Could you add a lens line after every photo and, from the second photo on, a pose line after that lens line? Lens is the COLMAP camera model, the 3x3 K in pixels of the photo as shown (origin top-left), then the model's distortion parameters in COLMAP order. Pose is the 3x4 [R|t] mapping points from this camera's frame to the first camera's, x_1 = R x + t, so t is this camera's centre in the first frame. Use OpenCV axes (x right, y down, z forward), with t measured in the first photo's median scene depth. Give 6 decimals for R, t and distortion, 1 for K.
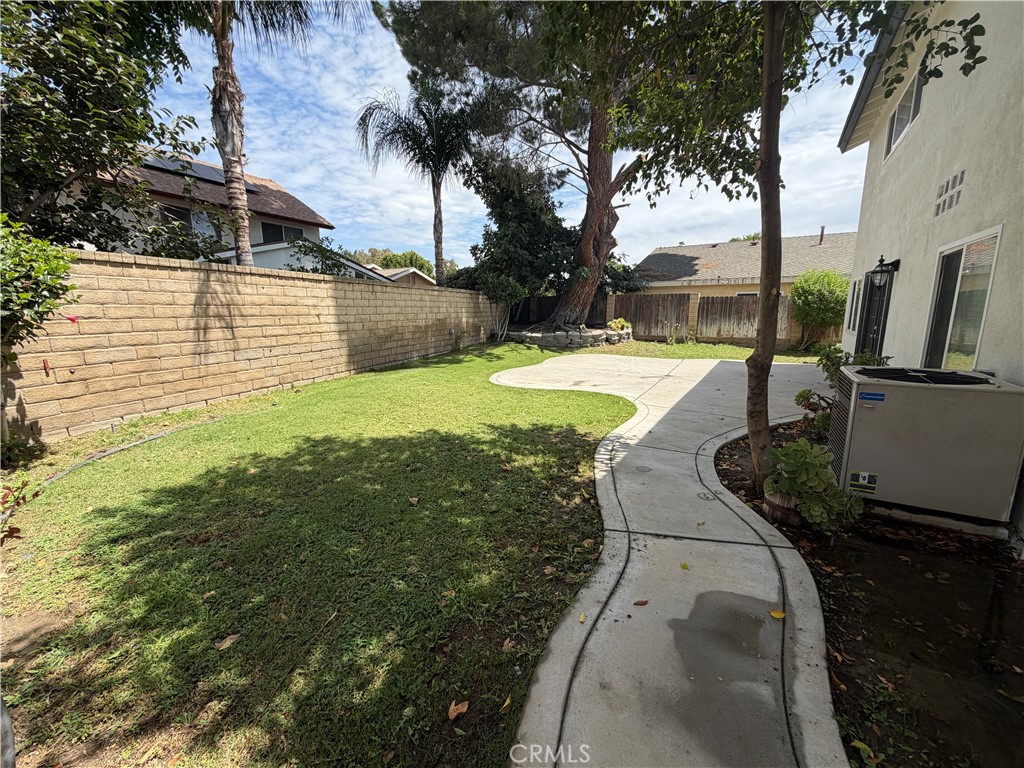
lens RADIAL K [[409.8, 0, 510.0], [0, 409.8, 384.9], [0, 0, 1]] dist [-0.003362, -0.000239]
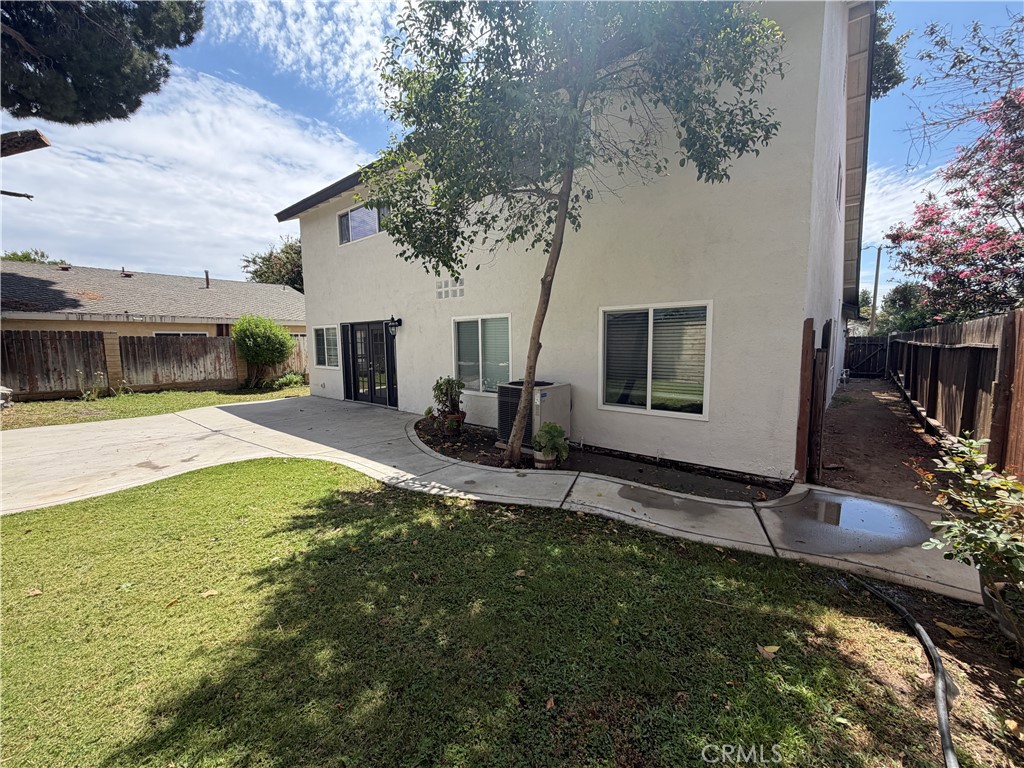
lens RADIAL K [[409.8, 0, 509.1], [0, 409.8, 382.4], [0, 0, 1]] dist [-0.003362, -0.000239]
pose [[0.125332, -0.094487, 0.987605, -0.726796], [0.188603, 0.979571, 0.069784, -0.132267], [-0.974023, 0.177519, 0.140592, 0.554337]]
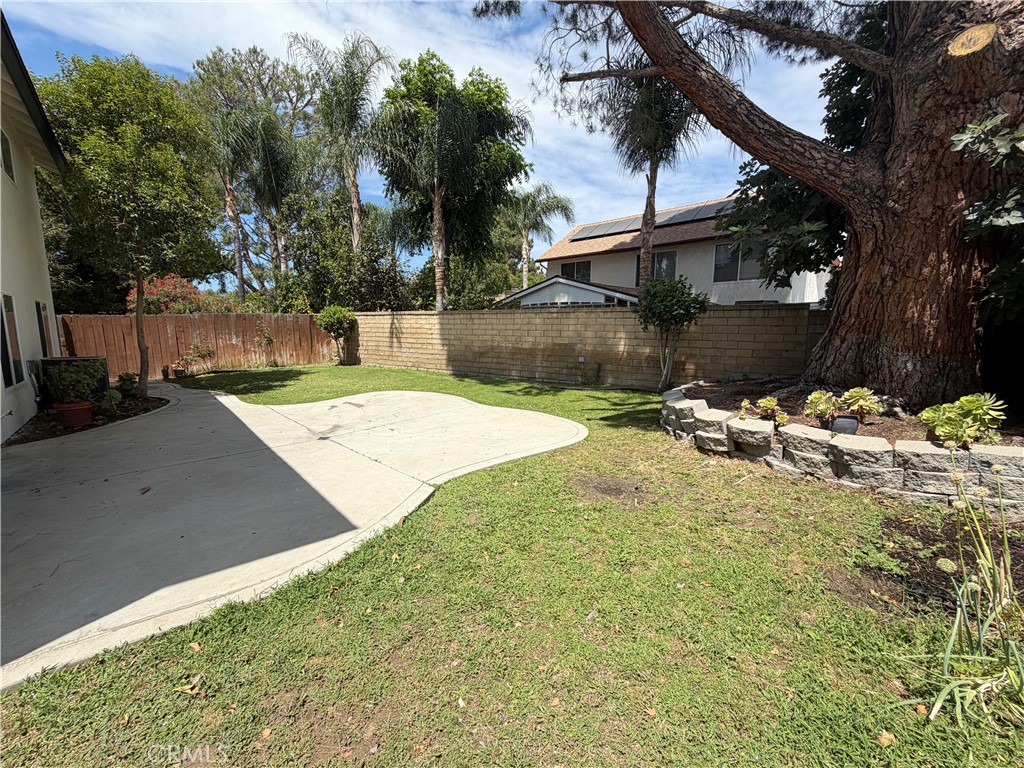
lens RADIAL K [[409.8, 0, 511.7], [0, 409.8, 383.5], [0, 0, 1]] dist [-0.003362, -0.000239]
pose [[-0.280043, 0.136051, -0.950298, 1.051770], [-0.178208, 0.965333, 0.190720, -0.333508], [0.943302, 0.222760, -0.246089, 1.663900]]
